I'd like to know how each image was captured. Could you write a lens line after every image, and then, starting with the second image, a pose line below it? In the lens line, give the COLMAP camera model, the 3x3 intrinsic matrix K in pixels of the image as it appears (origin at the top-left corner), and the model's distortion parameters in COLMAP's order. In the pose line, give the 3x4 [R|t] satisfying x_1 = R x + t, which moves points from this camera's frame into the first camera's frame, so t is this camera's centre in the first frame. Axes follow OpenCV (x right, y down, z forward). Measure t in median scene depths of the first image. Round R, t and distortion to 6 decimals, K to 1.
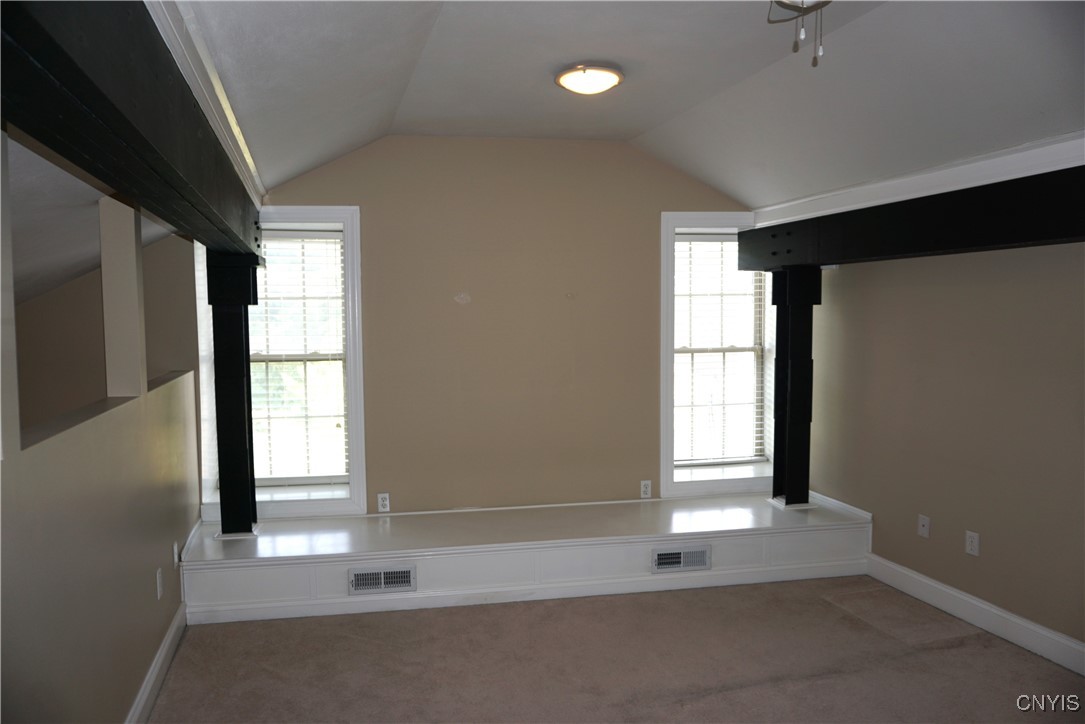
lens RADIAL K [[729.7, 0, 536.3], [0, 729.7, 371.1], [0, 0, 1]] dist [-0.048729, 0.033053]
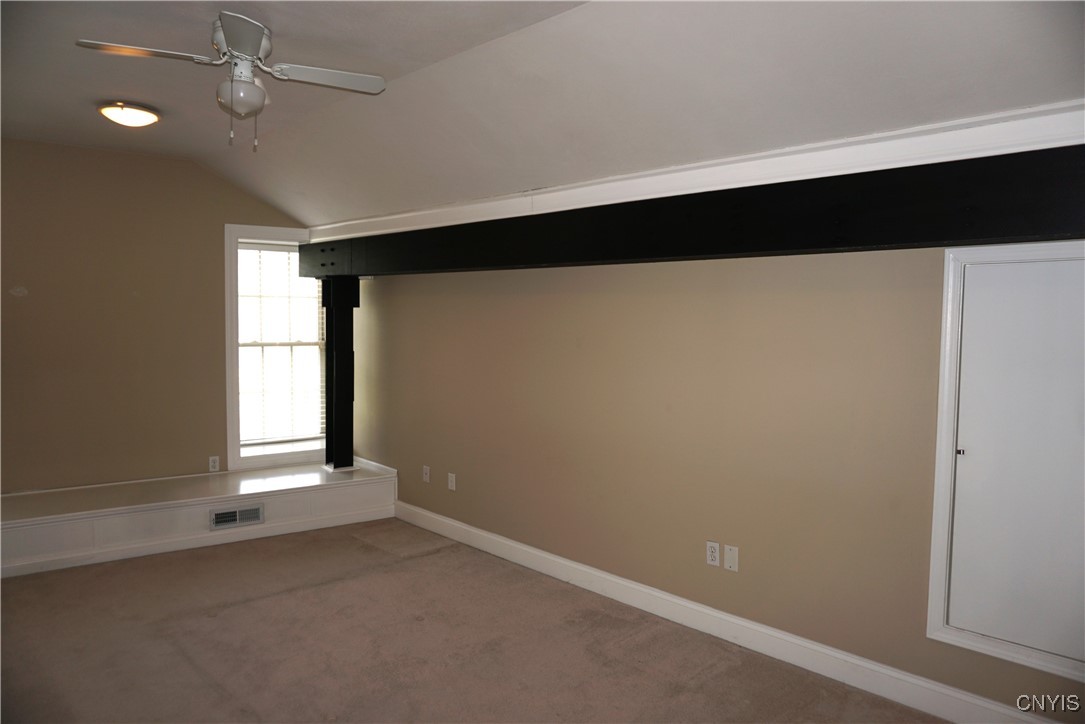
lens RADIAL K [[729.7, 0, 543.7], [0, 729.7, 371.6], [0, 0, 1]] dist [-0.048729, 0.033053]
pose [[0.887650, -0.009360, 0.460424, 0.097797], [0.009564, 0.999952, 0.001890, 0.021225], [-0.460420, 0.002726, 0.887697, -0.281234]]
